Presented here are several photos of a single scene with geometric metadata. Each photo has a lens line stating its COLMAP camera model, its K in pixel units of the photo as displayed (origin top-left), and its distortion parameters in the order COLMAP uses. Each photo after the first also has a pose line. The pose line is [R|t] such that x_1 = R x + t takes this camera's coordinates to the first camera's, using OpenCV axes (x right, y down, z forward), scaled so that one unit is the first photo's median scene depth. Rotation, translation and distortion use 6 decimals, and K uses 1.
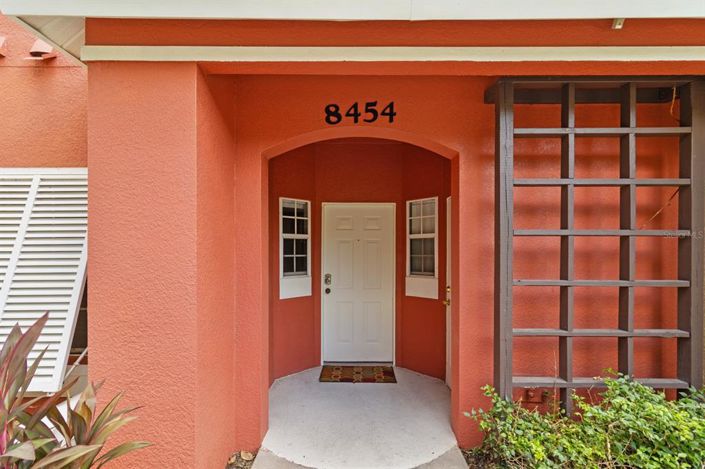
lens RADIAL K [[332.8, 0, 352.7], [0, 332.8, 230.7], [0, 0, 1]] dist [0.001952, 0.000785]
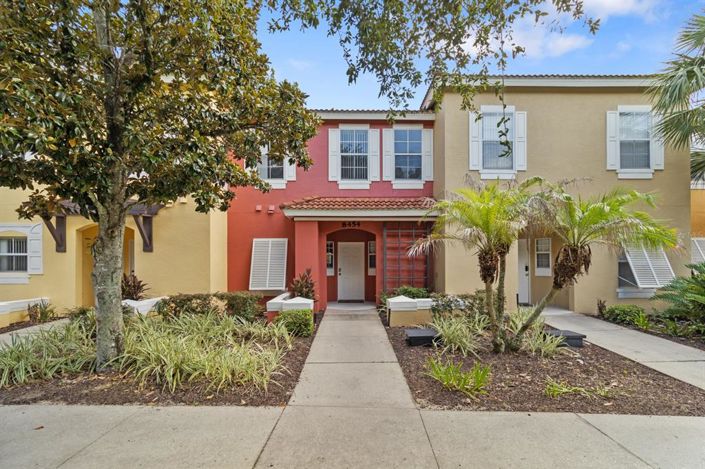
lens RADIAL K [[332.8, 0, 352.7], [0, 332.8, 230.7], [0, 0, 1]] dist [0.001952, 0.000785]
pose [[0.999894, -0.003307, 0.014213, -0.008879], [0.003912, 0.999079, -0.042738, -0.065501], [-0.014059, 0.042789, 0.998985, -1.853457]]
